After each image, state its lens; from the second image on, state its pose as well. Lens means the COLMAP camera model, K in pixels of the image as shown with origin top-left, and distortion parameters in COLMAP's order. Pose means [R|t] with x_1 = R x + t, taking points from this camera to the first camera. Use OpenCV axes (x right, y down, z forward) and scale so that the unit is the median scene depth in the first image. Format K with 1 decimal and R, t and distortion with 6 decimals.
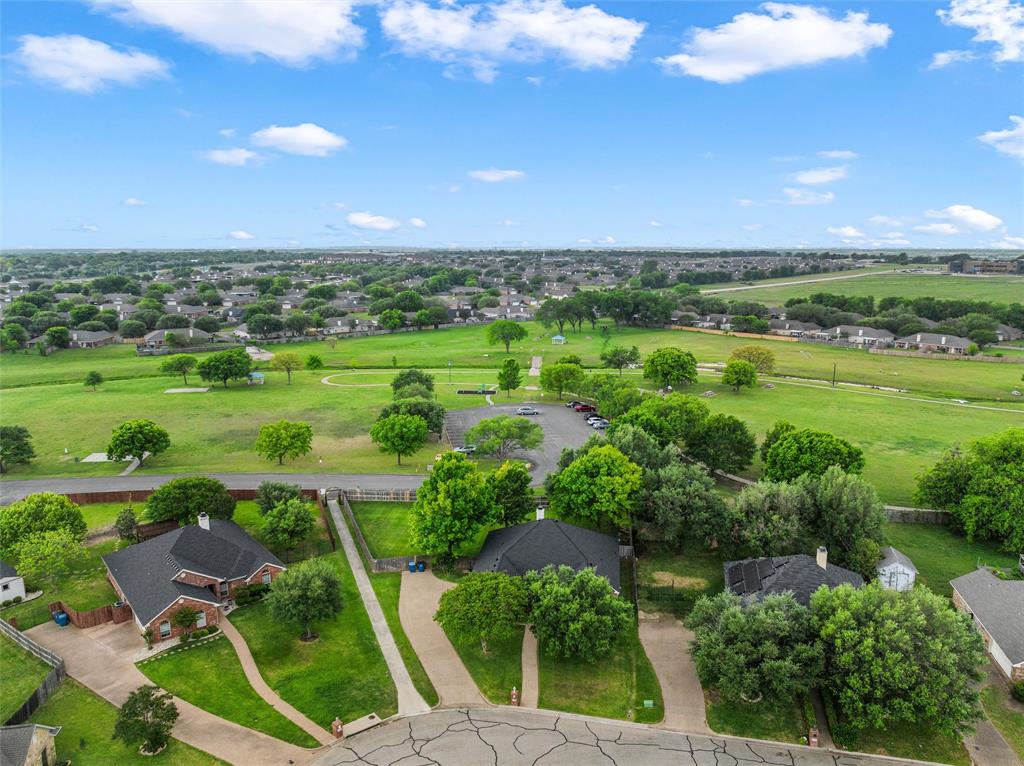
lens RADIAL K [[739.5, 0, 512.0], [0, 739.5, 383.0], [0, 0, 1]] dist [-0.034808, -0.002632]
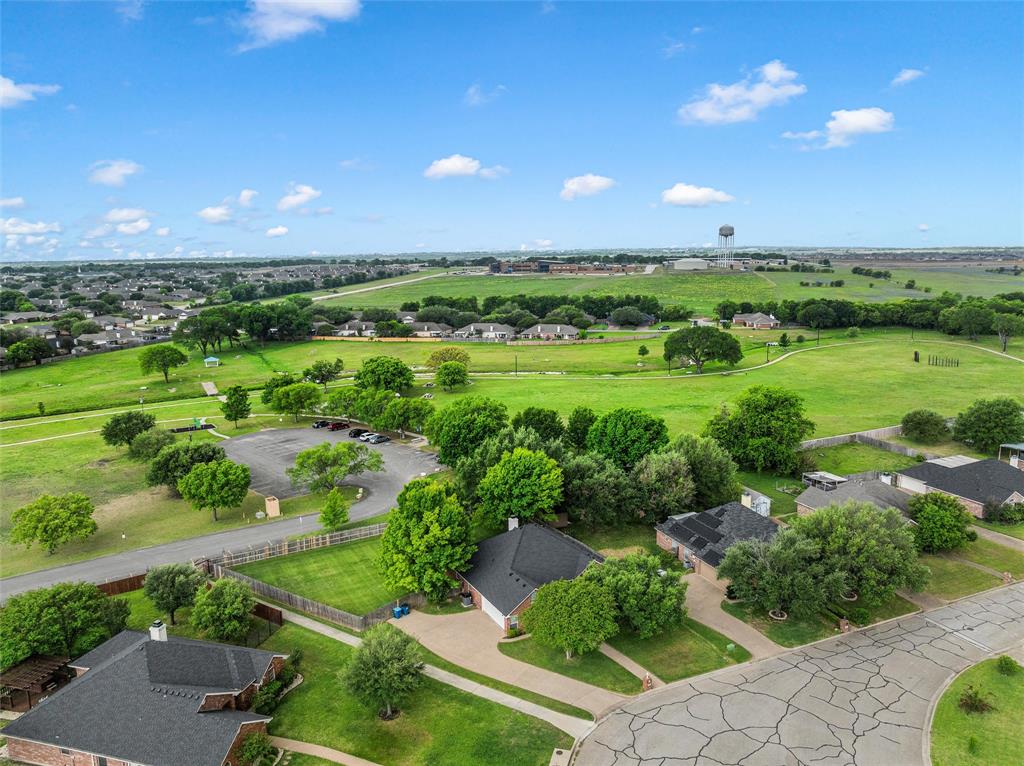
lens RADIAL K [[739.5, 0, 512.0], [0, 739.5, 383.0], [0, 0, 1]] dist [-0.034808, -0.002632]
pose [[0.806259, -0.116585, 0.579960, -0.171030], [0.123228, 0.991980, 0.028099, -0.013111], [-0.578585, 0.048812, 0.814160, 0.054348]]
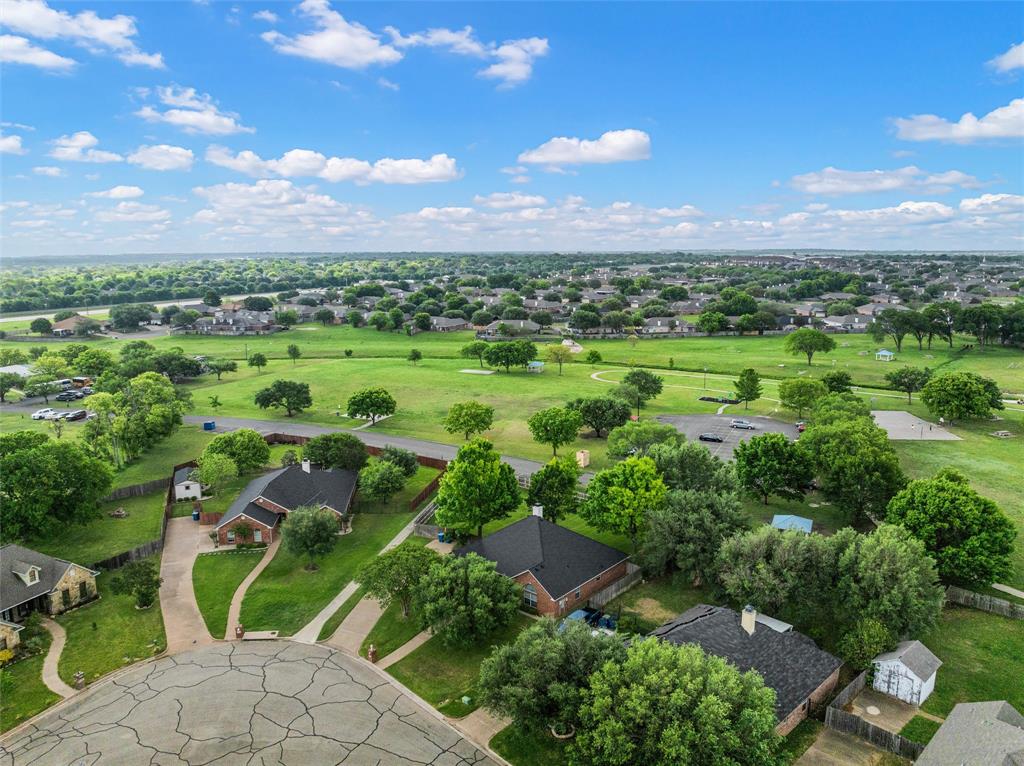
lens RADIAL K [[739.5, 0, 512.0], [0, 739.5, 383.0], [0, 0, 1]] dist [-0.034808, -0.002632]
pose [[0.832391, 0.096208, -0.545773, 0.175525], [-0.098135, 0.994841, 0.025697, -0.005748], [0.545430, 0.032169, 0.837539, 0.043165]]
